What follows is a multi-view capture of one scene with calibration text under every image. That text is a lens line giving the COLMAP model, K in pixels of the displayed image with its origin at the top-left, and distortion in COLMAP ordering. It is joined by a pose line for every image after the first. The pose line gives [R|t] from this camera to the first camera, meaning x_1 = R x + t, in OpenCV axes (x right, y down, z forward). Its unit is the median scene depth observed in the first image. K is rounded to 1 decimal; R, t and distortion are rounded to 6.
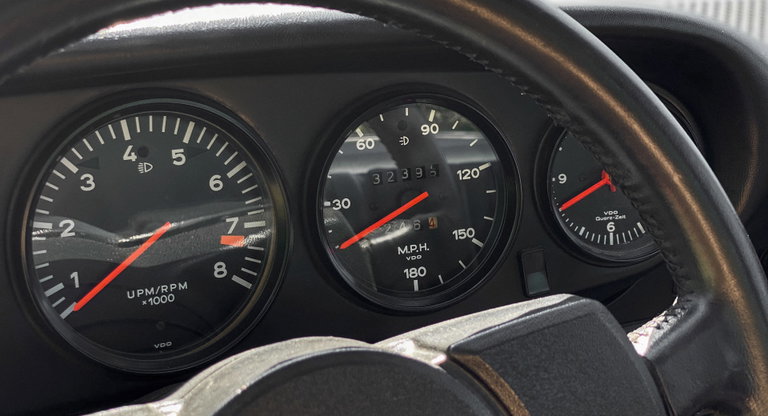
lens RADIAL K [[1113.7, 0, 383.9], [0, 1113.7, 206.7], [0, 0, 1]] dist [0.019750, 0.000000]
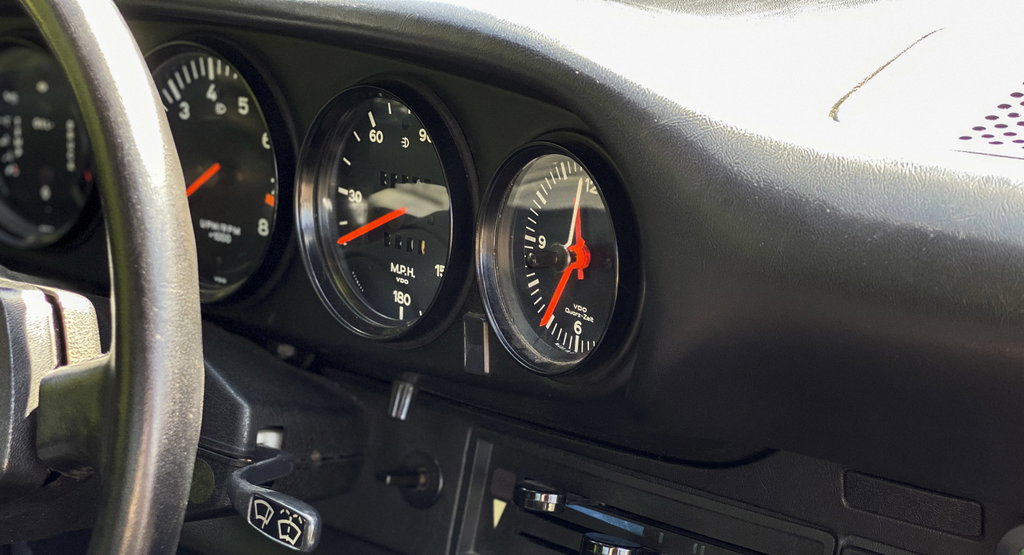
lens RADIAL K [[1484.9, 0, 512.1], [0, 1484.9, 278.3], [0, 0, 1]] dist [0.019750, 0.000000]
pose [[0.449677, 0.281611, -0.847635, 1.025844], [-0.221678, 0.954492, 0.199510, -0.200926], [0.865245, 0.098187, 0.491640, 0.515116]]
